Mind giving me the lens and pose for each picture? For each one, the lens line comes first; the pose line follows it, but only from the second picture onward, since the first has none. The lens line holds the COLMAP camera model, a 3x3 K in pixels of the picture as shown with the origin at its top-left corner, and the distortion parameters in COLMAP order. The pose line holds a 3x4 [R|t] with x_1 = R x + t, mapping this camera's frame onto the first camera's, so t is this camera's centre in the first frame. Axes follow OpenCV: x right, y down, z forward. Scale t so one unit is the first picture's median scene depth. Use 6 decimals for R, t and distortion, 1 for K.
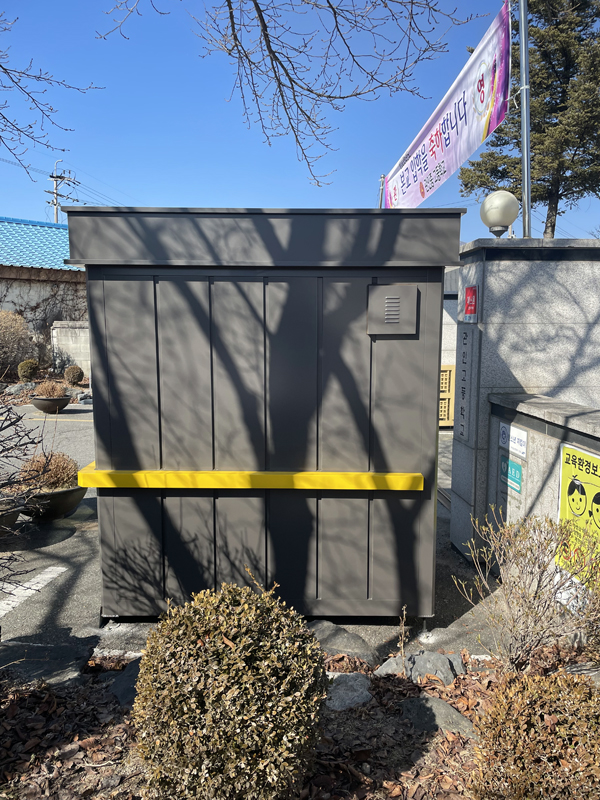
lens RADIAL K [[600.4, 0, 302.3], [0, 600.4, 404.4], [0, 0, 1]] dist [0.030176, -0.007856]
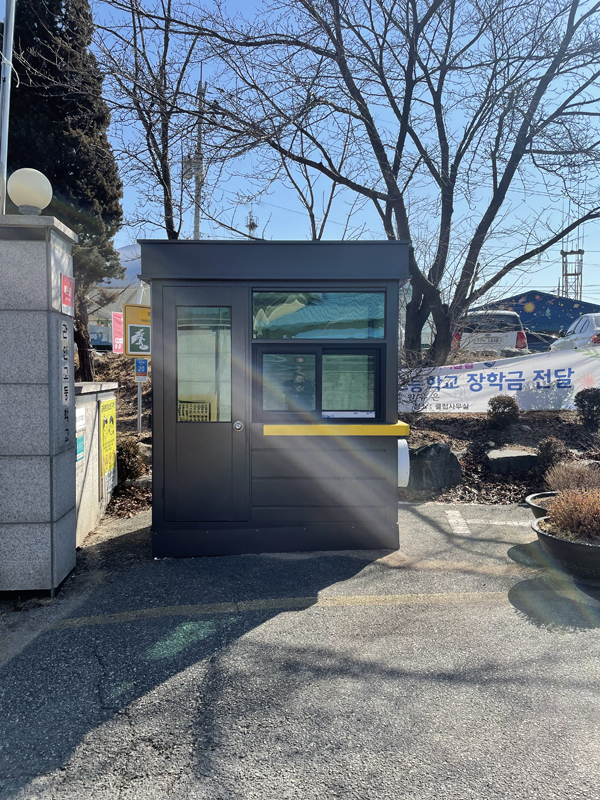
lens RADIAL K [[589.1, 0, 299.5], [0, 589.1, 396.1], [0, 0, 1]] dist [0.037529, 0.000325]
pose [[-0.999995, -0.003165, -0.000319, -0.112584], [-0.003172, 0.984769, 0.173841, -0.246008], [-0.000236, 0.173841, -0.984774, 2.735468]]
